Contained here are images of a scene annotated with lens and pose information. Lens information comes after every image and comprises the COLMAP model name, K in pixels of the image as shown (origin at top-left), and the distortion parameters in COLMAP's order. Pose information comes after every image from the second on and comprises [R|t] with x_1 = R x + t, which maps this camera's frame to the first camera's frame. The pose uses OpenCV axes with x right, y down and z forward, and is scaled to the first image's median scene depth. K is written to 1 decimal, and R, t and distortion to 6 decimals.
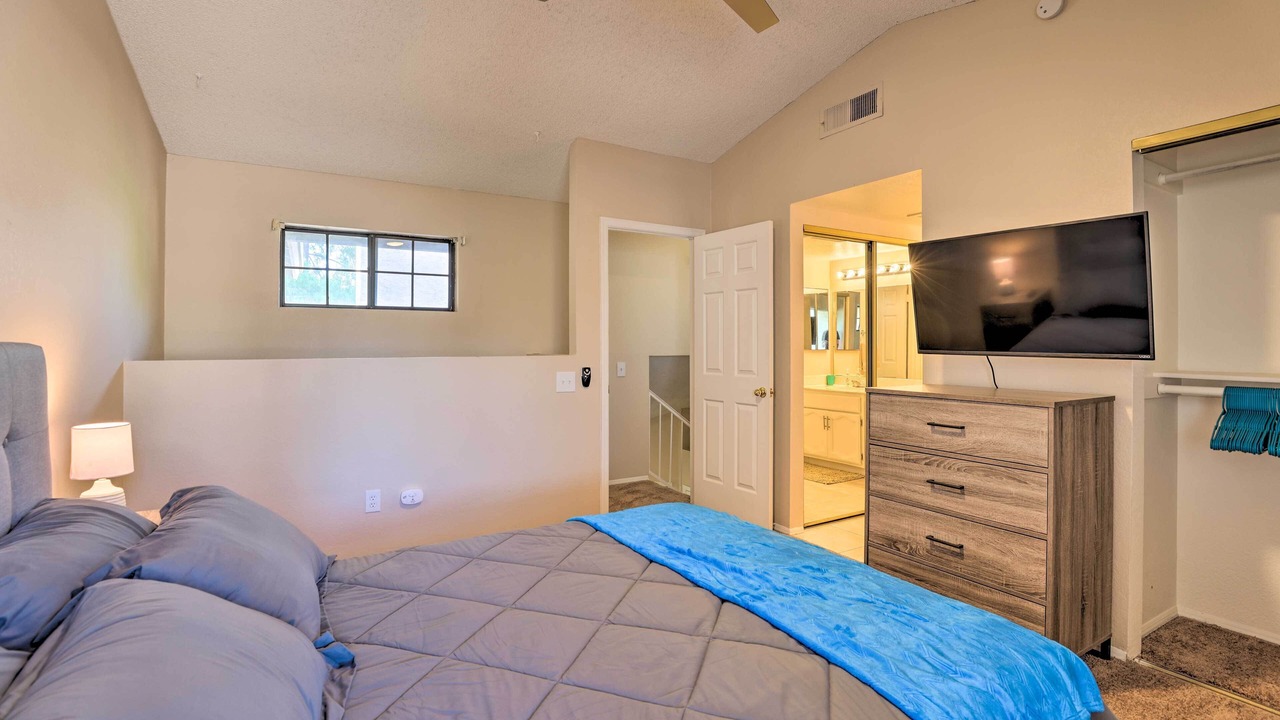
lens RADIAL K [[584.6, 0, 640.9], [0, 584.6, 354.5], [0, 0, 1]] dist [-0.034767, 0.000086]
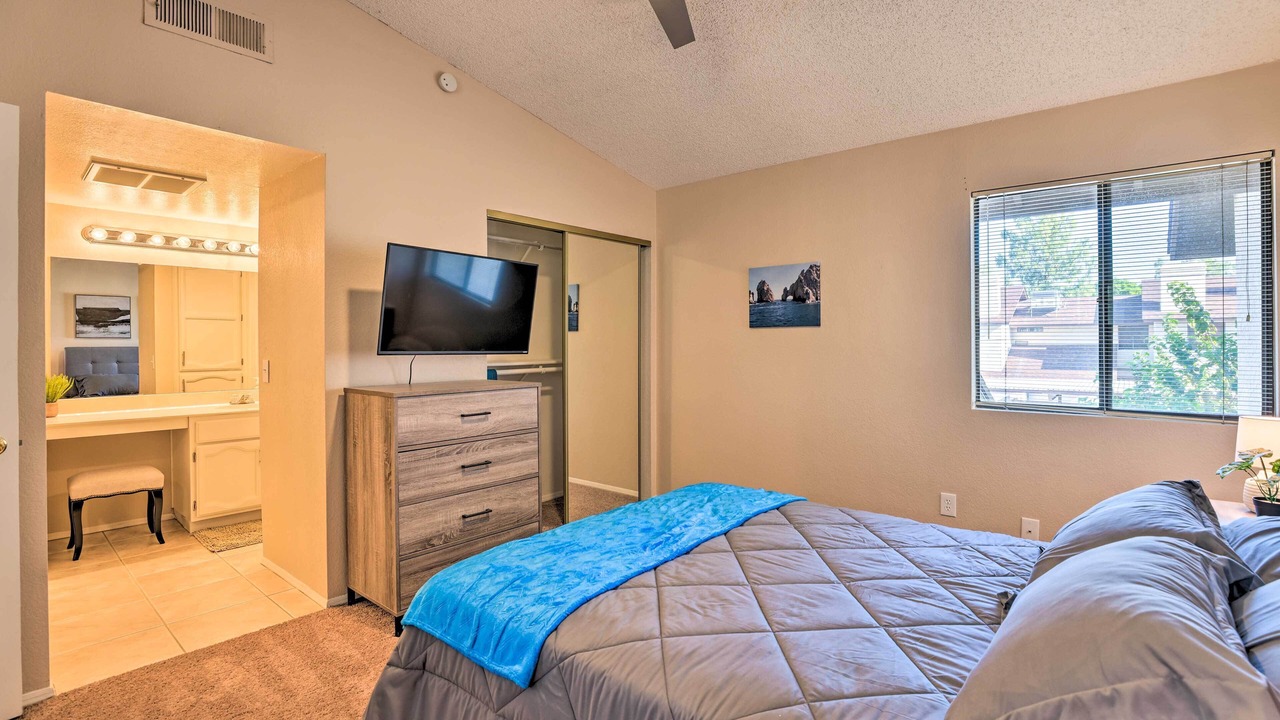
lens RADIAL K [[584.6, 0, 640.9], [0, 584.6, 354.5], [0, 0, 1]] dist [-0.034767, 0.000086]
pose [[-0.332483, -0.010306, 0.943053, -0.842711], [0.022333, 0.999574, 0.018797, -0.015805], [-0.942845, 0.027311, -0.332111, 1.295238]]
